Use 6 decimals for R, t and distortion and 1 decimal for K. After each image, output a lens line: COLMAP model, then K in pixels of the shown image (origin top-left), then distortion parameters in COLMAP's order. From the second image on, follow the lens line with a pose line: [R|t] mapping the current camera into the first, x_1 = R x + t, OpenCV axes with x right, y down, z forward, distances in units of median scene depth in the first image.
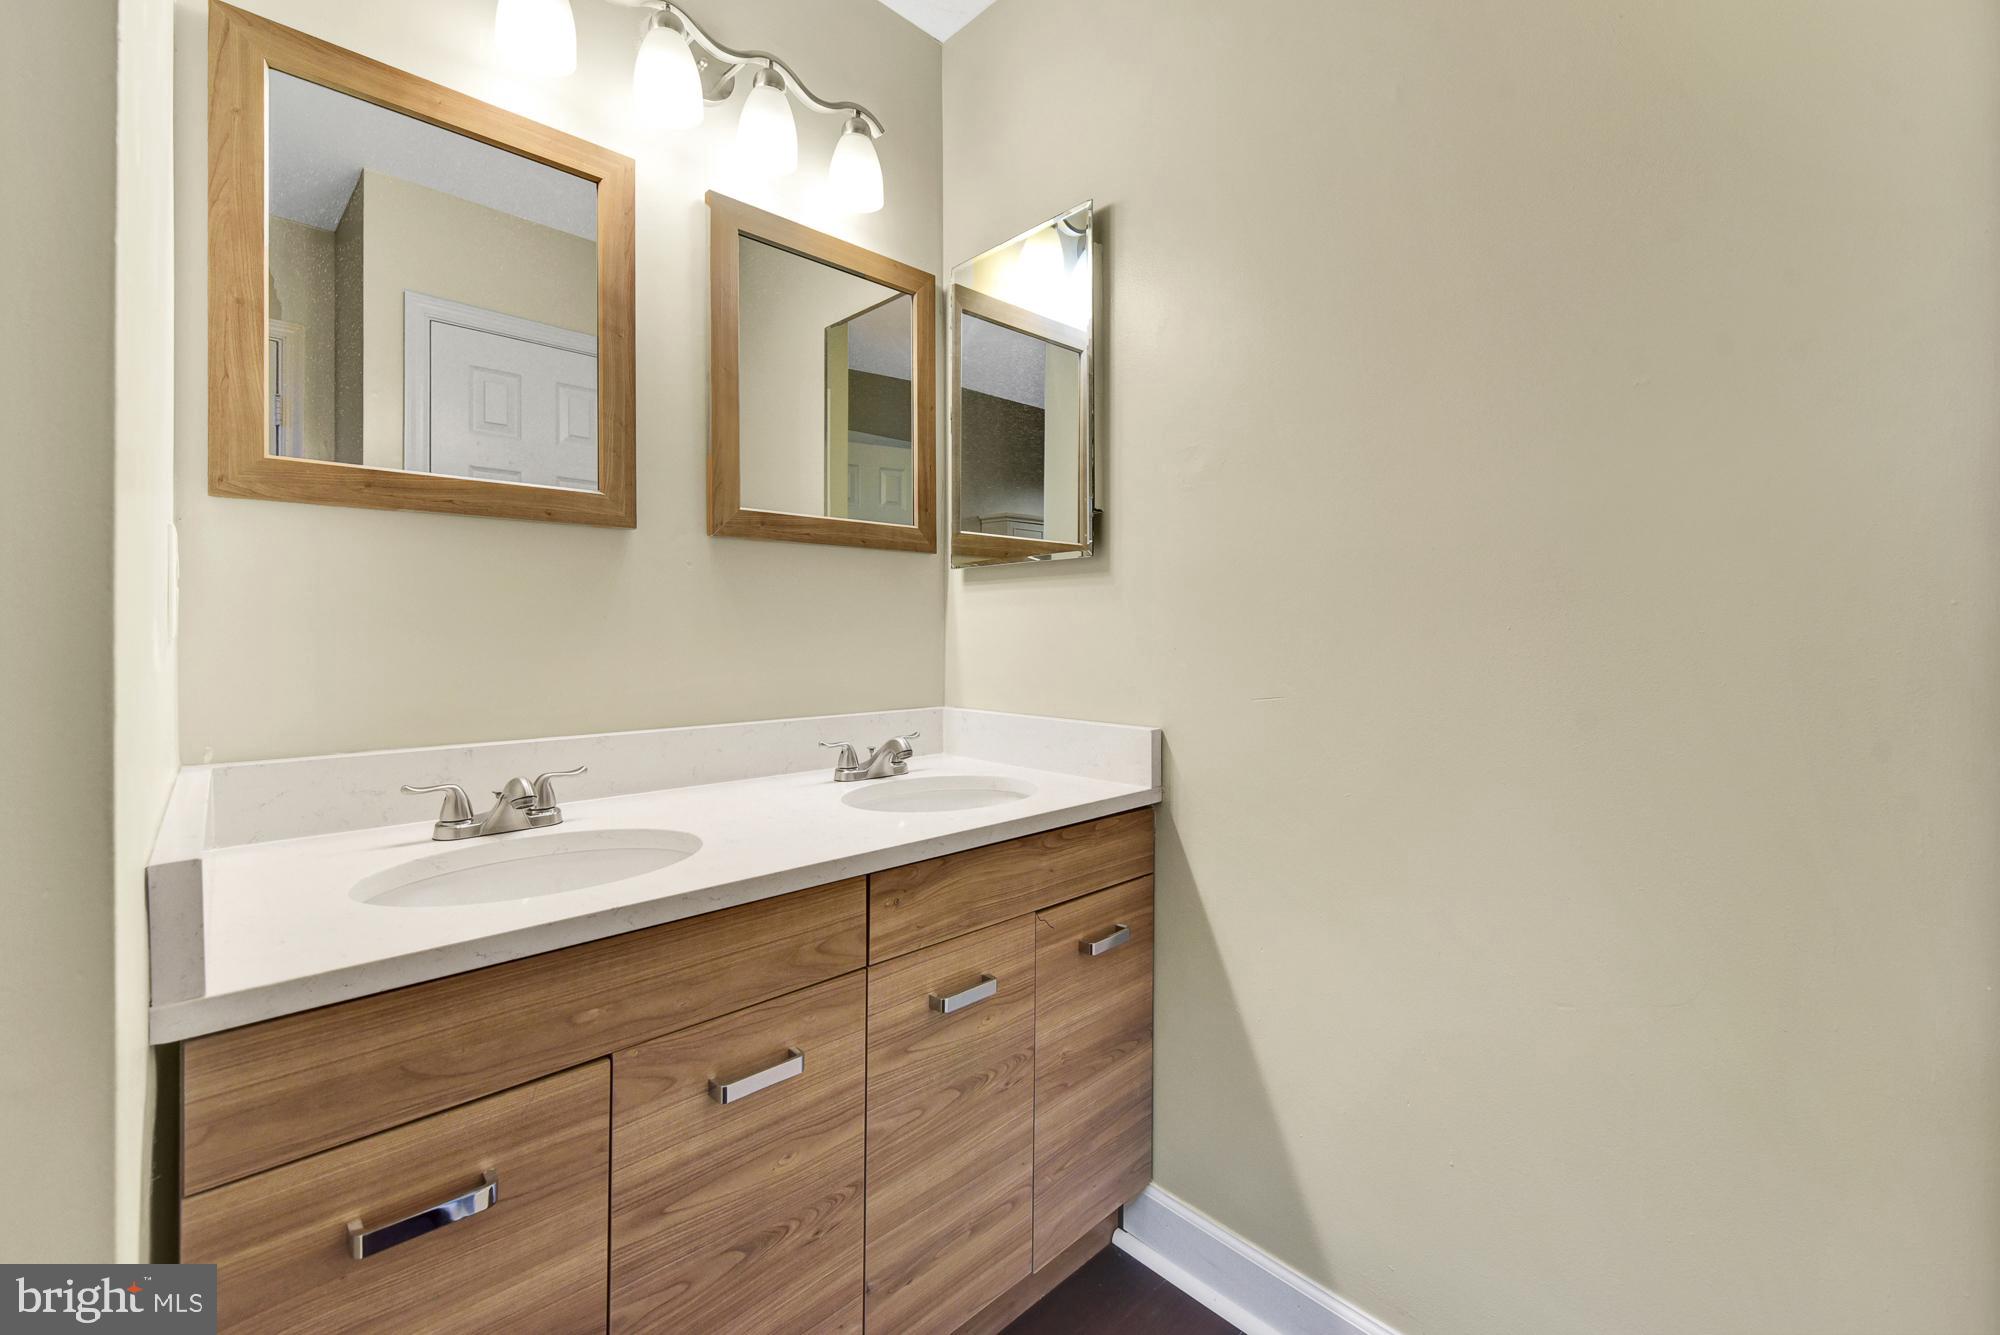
lens RADIAL K [[831.3, 0, 993.9], [0, 831.3, 622.7], [0, 0, 1]] dist [0.025153, -0.015611]
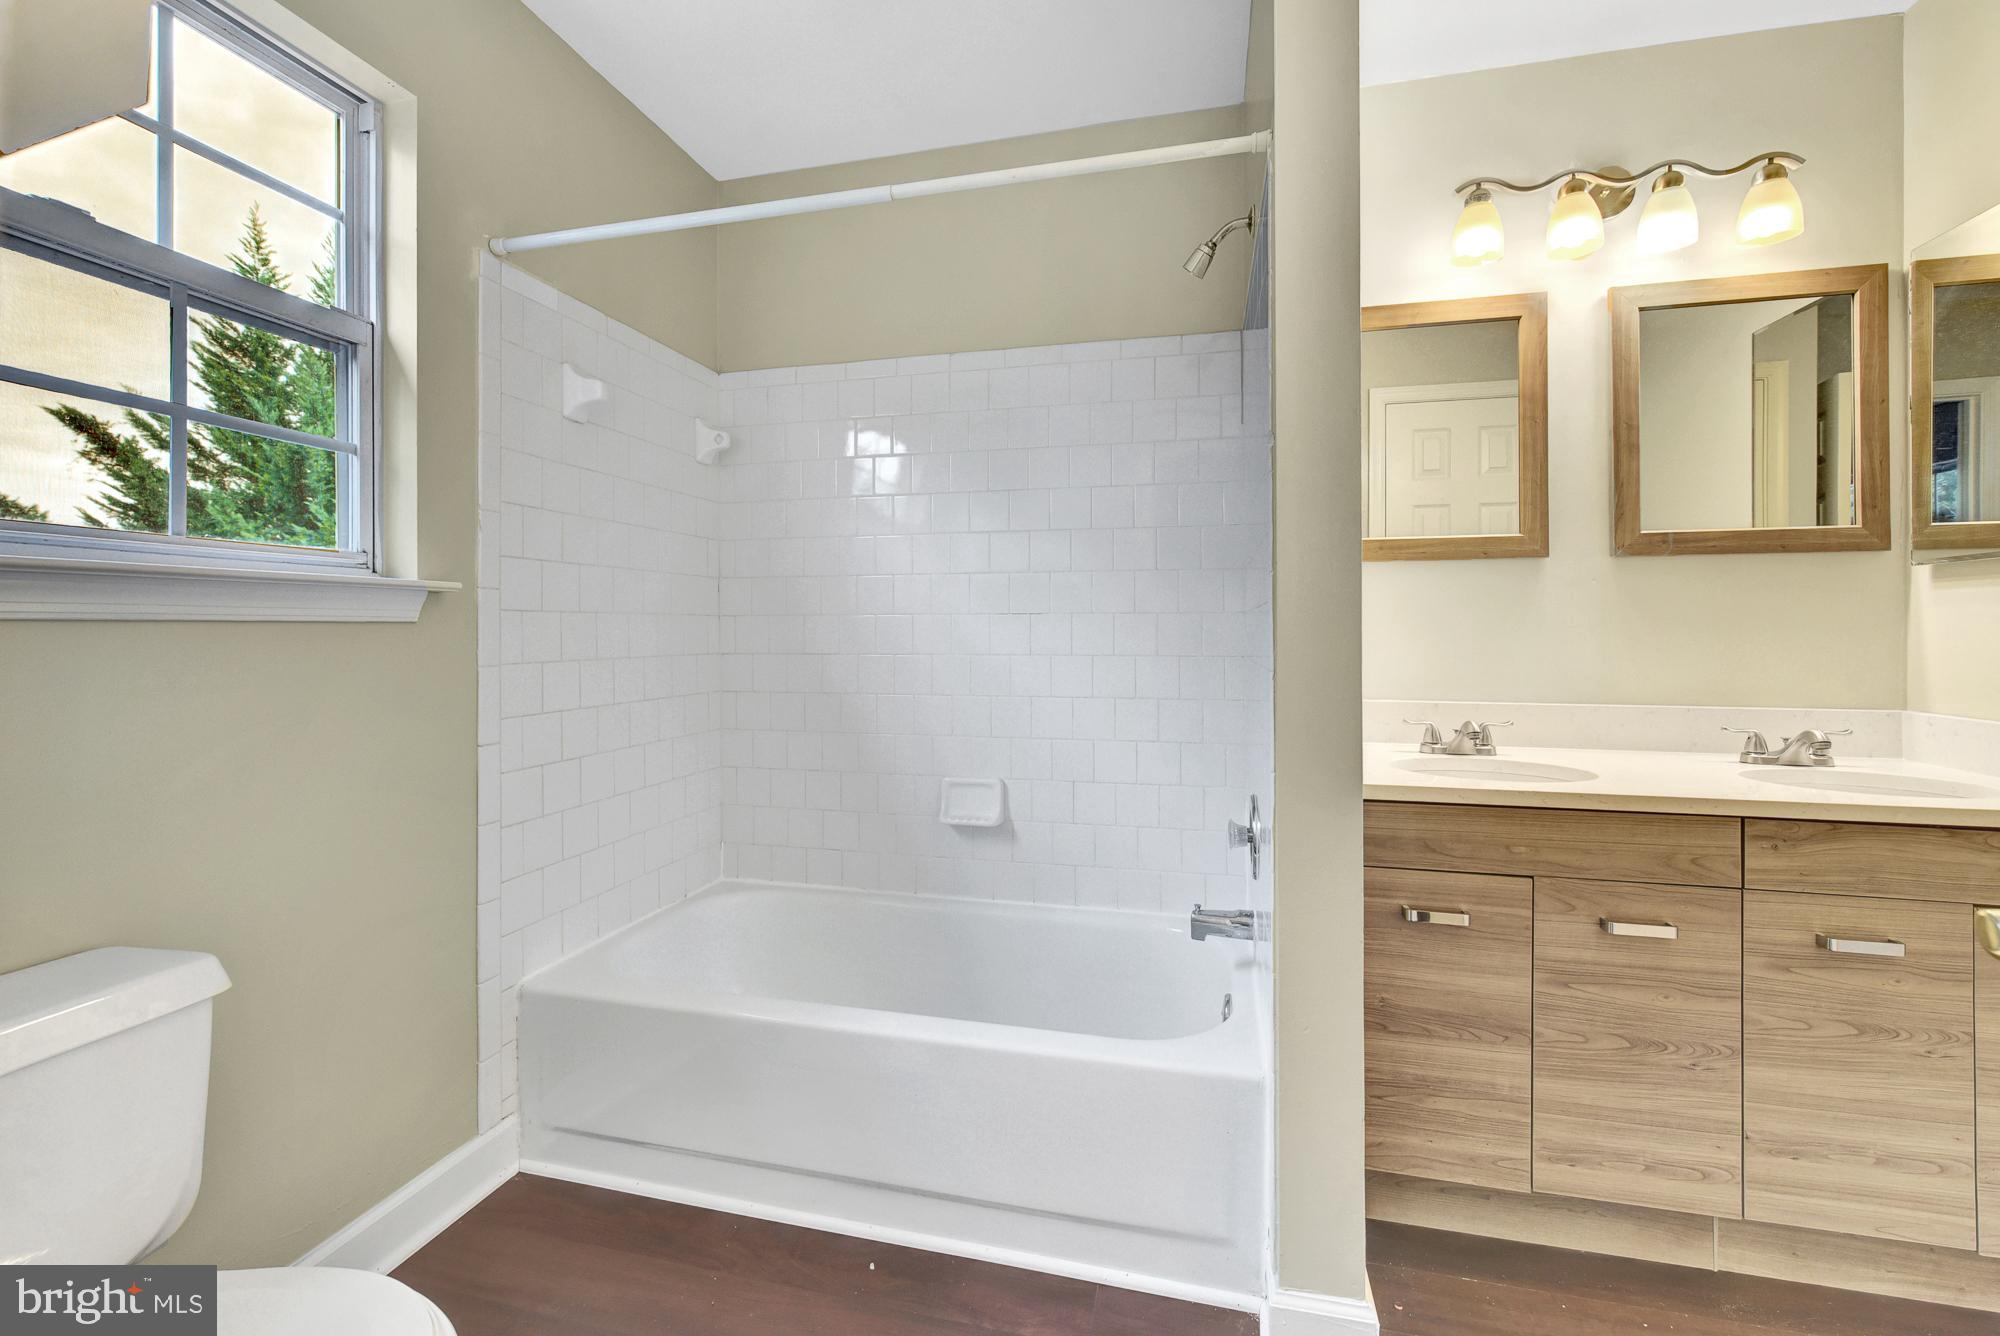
lens RADIAL K [[824.2, 0, 994.5], [0, 824.2, 628.6], [0, 0, 1]] dist [-0.002563, -0.000497]
pose [[0.538377, 0.001625, -0.842703, 0.277786], [0.009928, 0.999917, 0.008271, -0.017331], [0.842646, -0.012820, 0.538315, -0.624512]]
